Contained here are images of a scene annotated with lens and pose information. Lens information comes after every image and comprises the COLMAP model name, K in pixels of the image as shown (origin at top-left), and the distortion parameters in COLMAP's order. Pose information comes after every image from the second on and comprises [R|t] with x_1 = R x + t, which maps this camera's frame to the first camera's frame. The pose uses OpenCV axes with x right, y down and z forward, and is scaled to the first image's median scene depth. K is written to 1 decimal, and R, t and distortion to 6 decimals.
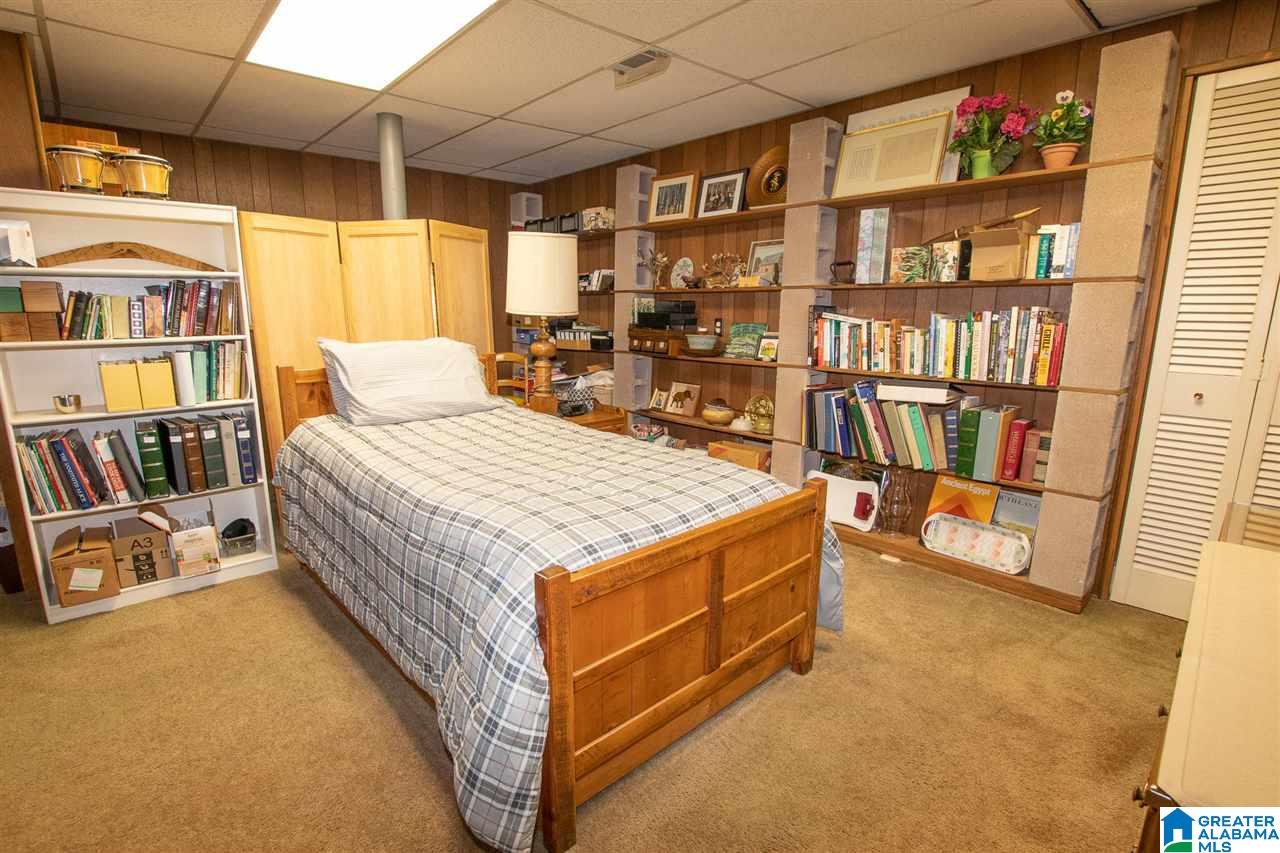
lens RADIAL K [[606.3, 0, 631.0], [0, 606.3, 436.6], [0, 0, 1]] dist [-0.033230, 0.004104]
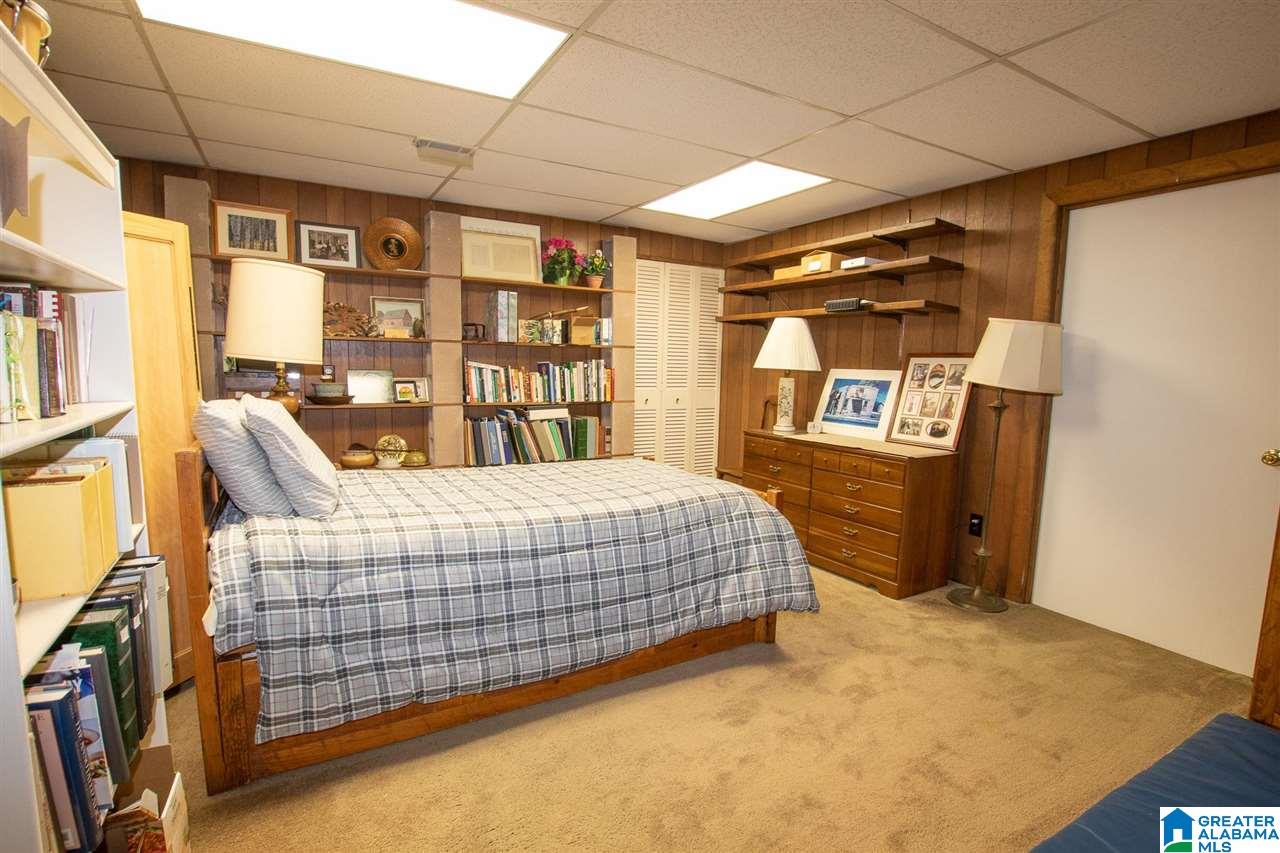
lens RADIAL K [[606.3, 0, 631.0], [0, 606.3, 436.6], [0, 0, 1]] dist [-0.033230, 0.004104]
pose [[0.209850, -0.110262, 0.971496, -0.981915], [0.179907, 0.981010, 0.072481, -0.085062], [-0.961039, 0.159569, 0.225702, 0.431512]]
